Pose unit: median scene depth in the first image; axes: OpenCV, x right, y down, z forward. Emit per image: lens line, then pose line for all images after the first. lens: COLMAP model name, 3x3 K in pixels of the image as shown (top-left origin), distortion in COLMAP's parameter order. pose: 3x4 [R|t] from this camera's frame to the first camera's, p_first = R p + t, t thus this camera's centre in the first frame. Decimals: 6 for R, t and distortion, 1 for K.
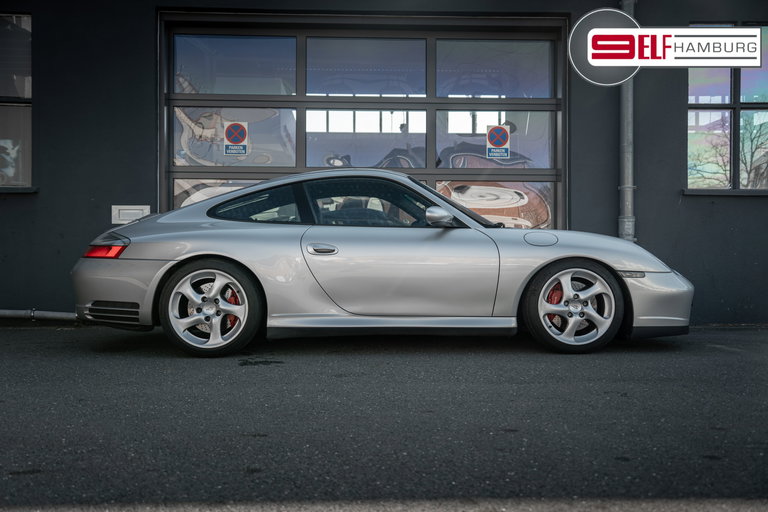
lens RADIAL K [[724.2, 0, 385.6], [0, 724.2, 258.3], [0, 0, 1]] dist [0.045246, 0.000000]
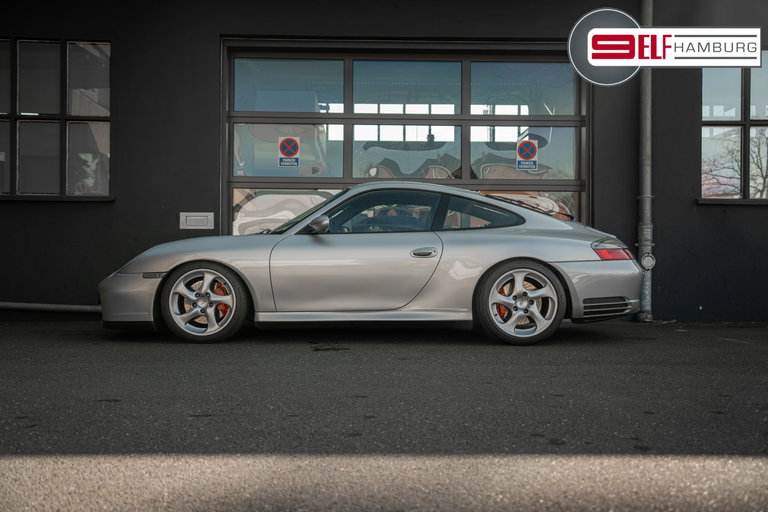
lens RADIAL K [[724.2, 0, 386.3], [0, 724.2, 258.2], [0, 0, 1]] dist [0.045246, 0.000000]
pose [[0.999858, 0.003800, -0.016445, -0.042059], [-0.003901, 0.999974, -0.006111, 0.003165], [0.016421, 0.006174, 0.999846, -0.105752]]
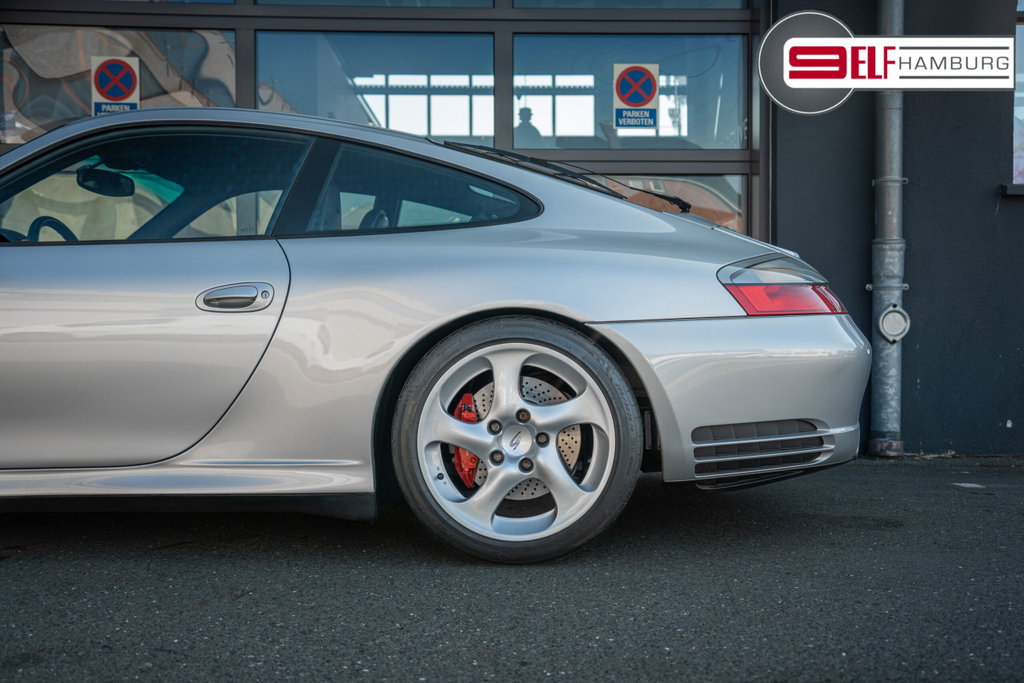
lens RADIAL K [[998.9, 0, 549.2], [0, 998.9, 354.6], [0, 0, 1]] dist [0.052010, 0.000000]
pose [[0.999852, -0.003134, -0.016888, 0.113488], [0.003478, 0.999787, 0.020352, 0.006239], [0.016820, -0.020408, 0.999650, 0.316010]]
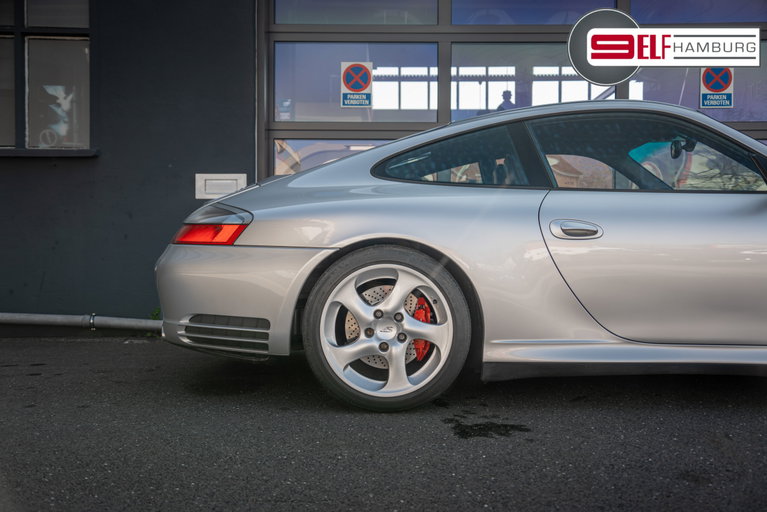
lens RADIAL K [[723.2, 0, 394.4], [0, 723.2, 253.9], [0, 0, 1]] dist [0.045246, 0.000000]
pose [[0.998778, 0.002181, -0.049377, -0.138932], [-0.001713, 0.999953, 0.009510, 0.001218], [0.049395, -0.009414, 0.998735, 0.276241]]
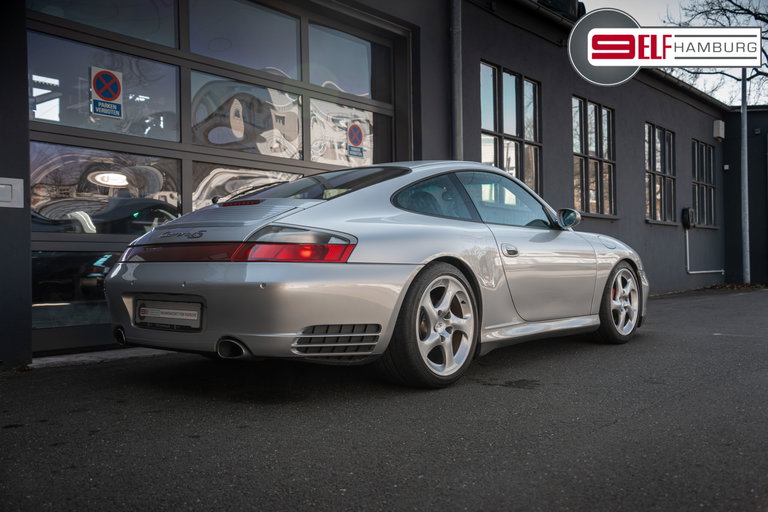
lens RADIAL K [[724.2, 0, 377.9], [0, 724.2, 252.8], [0, 0, 1]] dist [0.045246, 0.000000]
pose [[0.683645, 0.002997, 0.729808, -0.577705], [0.005382, 0.999944, -0.009148, -0.001475], [-0.729794, 0.010182, 0.683591, 0.344342]]
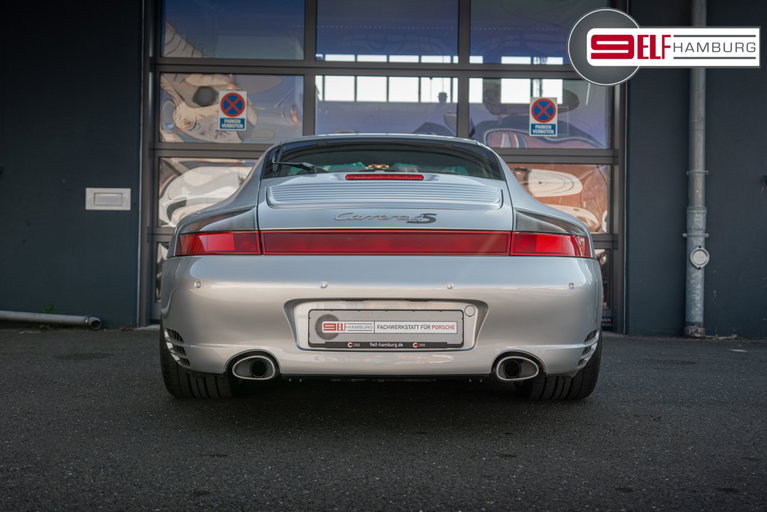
lens RADIAL K [[880.6, 0, 400.8], [0, 880.6, 241.6], [0, 0, 1]] dist [0.052740, 0.000000]
pose [[0.999254, 0.012101, -0.036686, 0.031848], [-0.012562, 0.999845, -0.012362, -0.001448], [0.036530, 0.012813, 0.999250, -0.023973]]
